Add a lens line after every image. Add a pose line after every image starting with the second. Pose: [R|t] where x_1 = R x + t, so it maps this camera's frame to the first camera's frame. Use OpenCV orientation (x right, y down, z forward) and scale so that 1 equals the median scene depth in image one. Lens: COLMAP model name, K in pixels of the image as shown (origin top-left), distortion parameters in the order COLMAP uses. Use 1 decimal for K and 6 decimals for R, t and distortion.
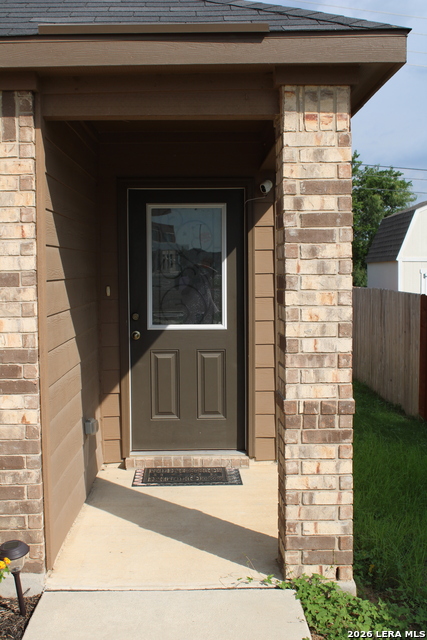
lens RADIAL K [[843.3, 0, 213.2], [0, 843.3, 320.2], [0, 0, 1]] dist [0.010207, 0.000000]
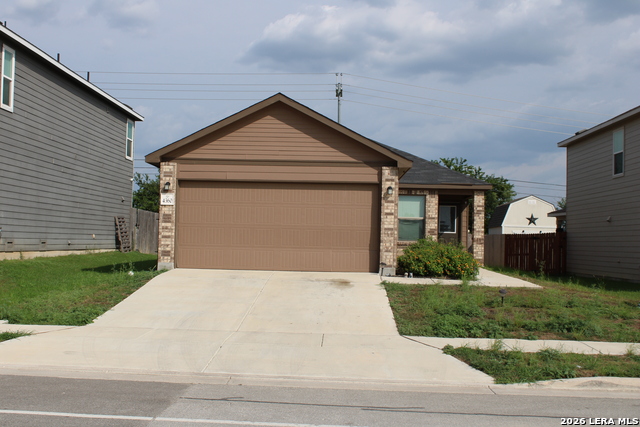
lens RADIAL K [[797.6, 0, 319.8], [0, 797.6, 213.5], [0, 0, 1]] dist [-0.010138, 0.000000]
pose [[0.999301, 0.018204, -0.032642, -0.142462], [-0.021337, 0.994922, -0.098365, 0.084384], [0.030685, 0.098993, 0.994615, -0.819616]]
